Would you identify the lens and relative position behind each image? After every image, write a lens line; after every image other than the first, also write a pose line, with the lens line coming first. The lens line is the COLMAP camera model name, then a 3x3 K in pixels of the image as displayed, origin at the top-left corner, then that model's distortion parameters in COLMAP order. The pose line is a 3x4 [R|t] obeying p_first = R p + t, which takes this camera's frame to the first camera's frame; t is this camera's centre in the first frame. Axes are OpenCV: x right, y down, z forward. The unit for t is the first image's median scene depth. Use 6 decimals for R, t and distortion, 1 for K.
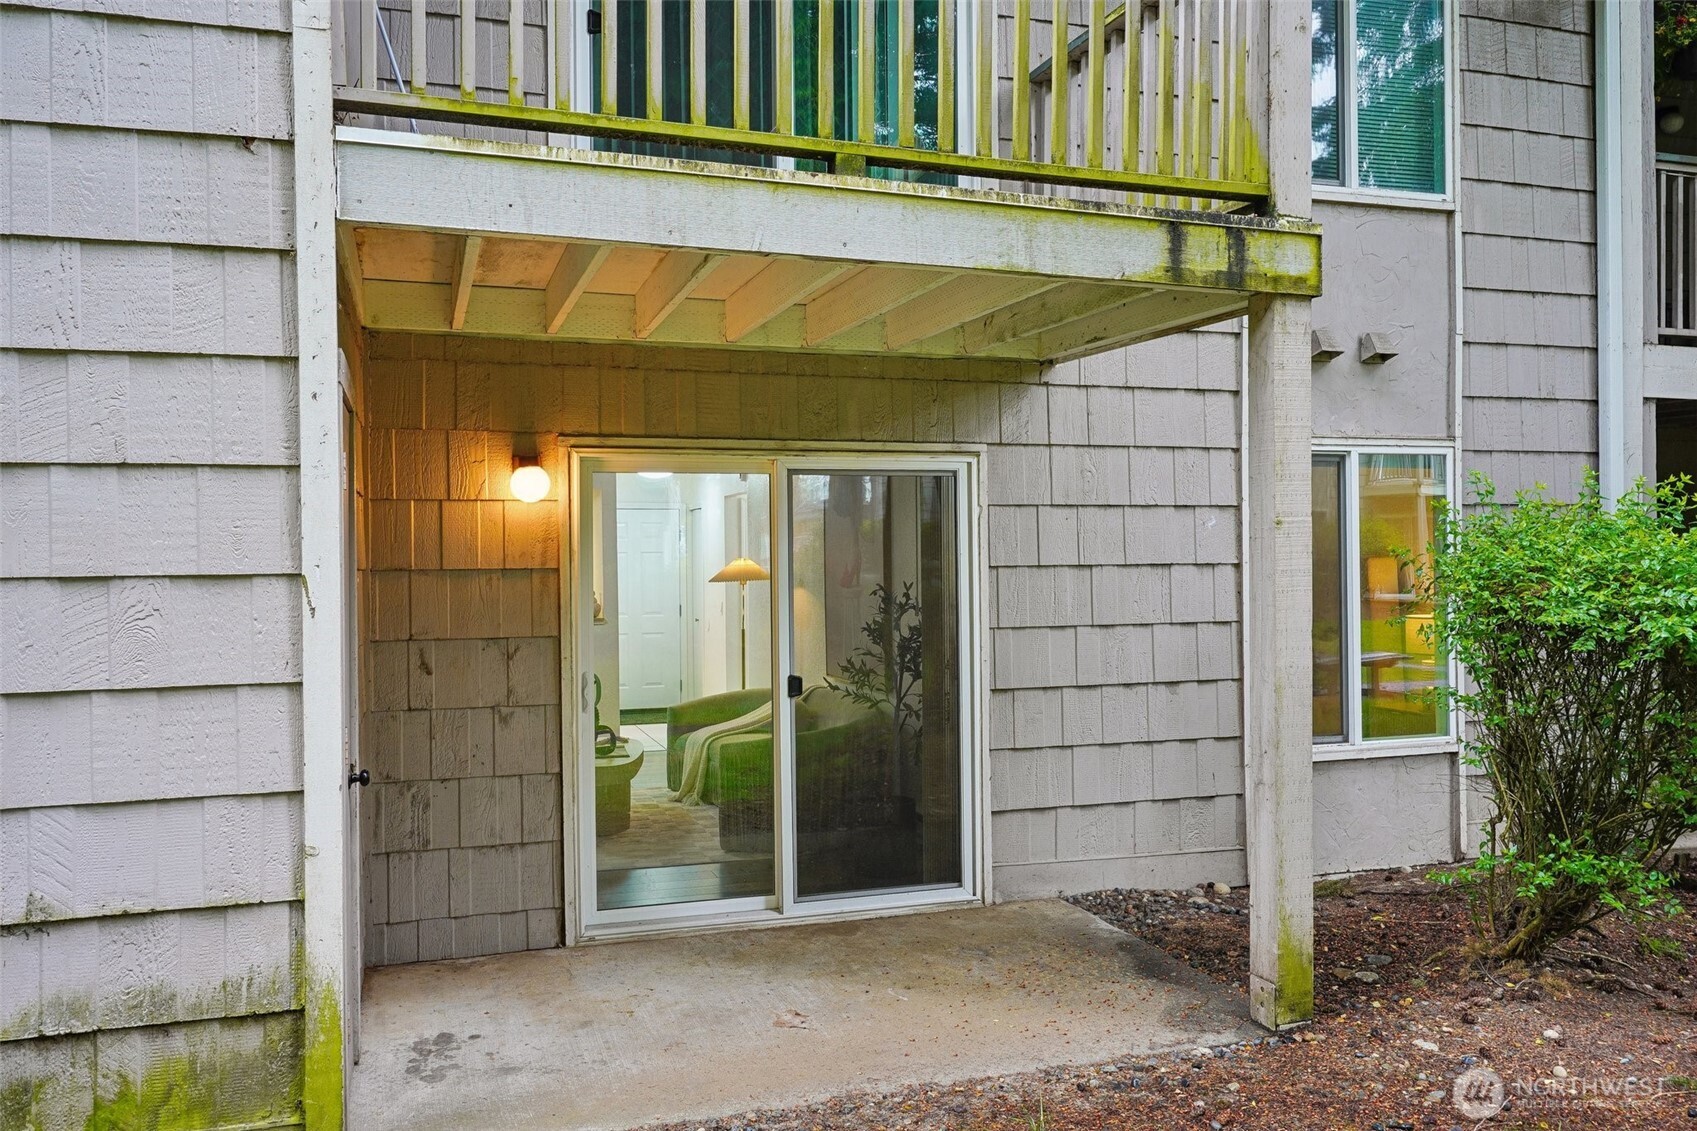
lens RADIAL K [[1357.6, 0, 849.7], [0, 1357.6, 562.6], [0, 0, 1]] dist [0.002207, 0.004782]
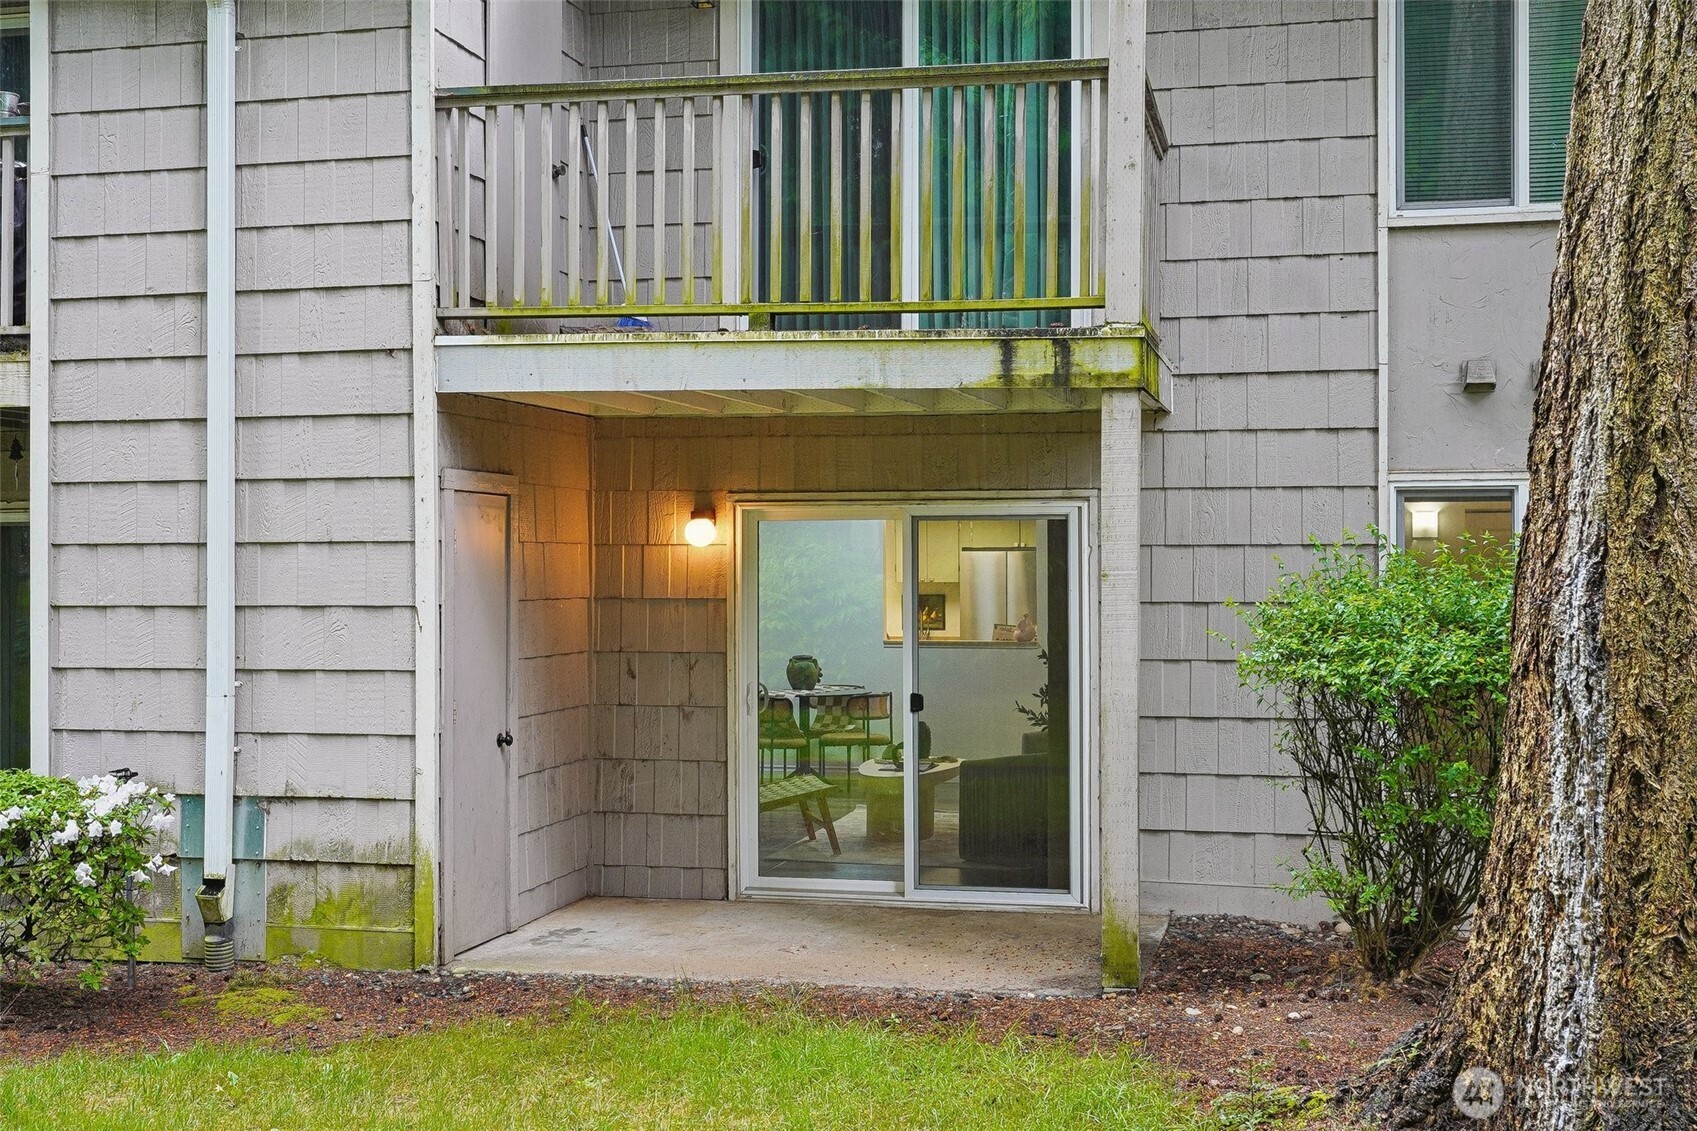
lens RADIAL K [[2097.2, 0, 848.9], [0, 2097.2, 563.8], [0, 0, 1]] dist [0.000916, 0.000000]
pose [[0.847737, 0.009319, -0.530335, 0.945156], [-0.007595, 0.999956, 0.005431, -0.040820], [0.530363, -0.000576, 0.847771, -0.606300]]
